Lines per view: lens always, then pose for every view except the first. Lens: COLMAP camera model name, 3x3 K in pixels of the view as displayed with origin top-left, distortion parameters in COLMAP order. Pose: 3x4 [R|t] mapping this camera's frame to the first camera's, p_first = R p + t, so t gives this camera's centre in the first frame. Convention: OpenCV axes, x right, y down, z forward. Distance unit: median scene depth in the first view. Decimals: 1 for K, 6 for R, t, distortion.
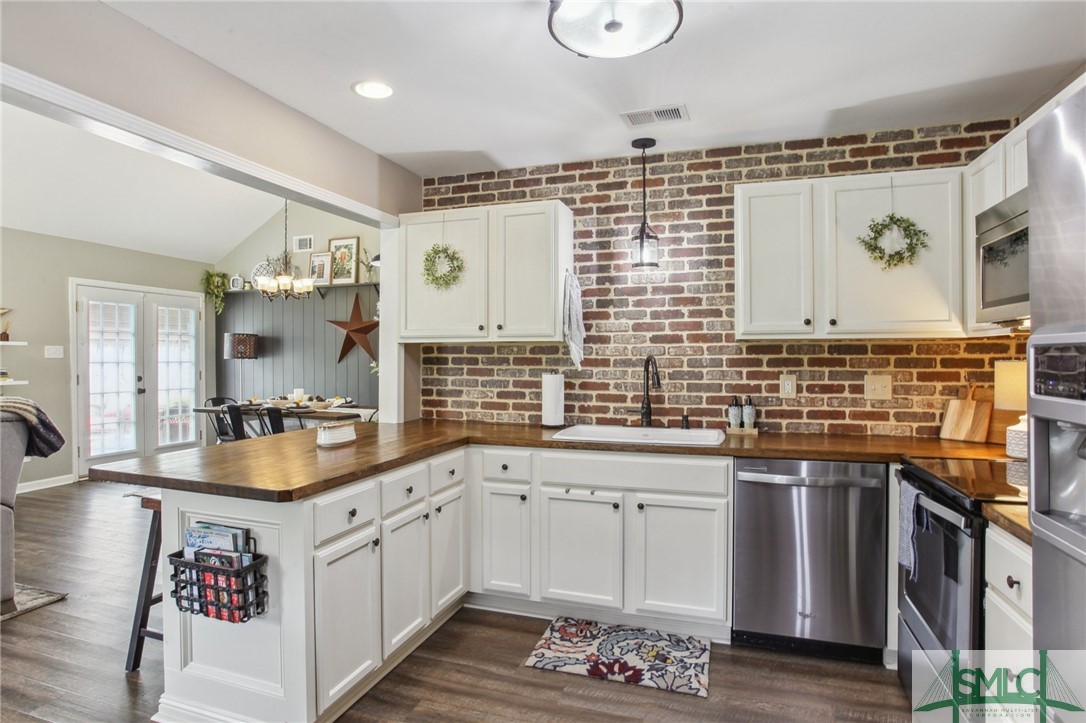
lens RADIAL K [[580.6, 0, 546.1], [0, 580.6, 348.9], [0, 0, 1]] dist [-0.022591, 0.000697]
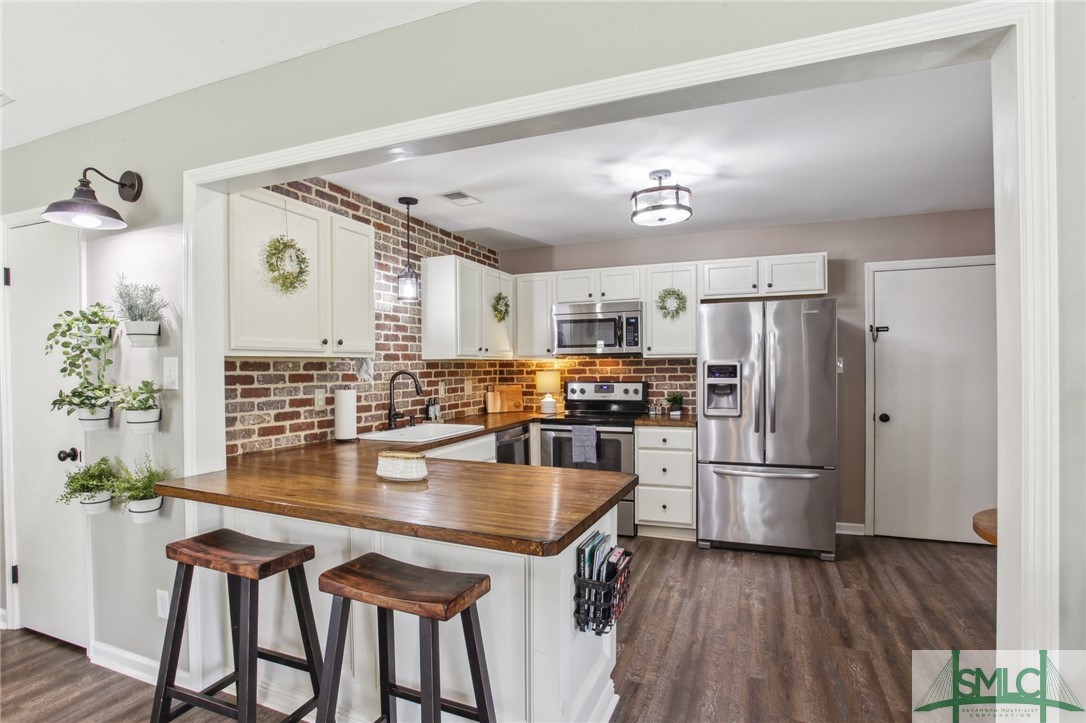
lens RADIAL K [[533.1, 0, 545.4], [0, 533.1, 369.7], [0, 0, 1]] dist [-0.043746, 0.000168]
pose [[0.095681, -0.006011, 0.995394, -0.892087], [0.000858, 0.999982, 0.005956, 0.003276], [-0.995412, 0.000284, 0.095685, 0.559271]]
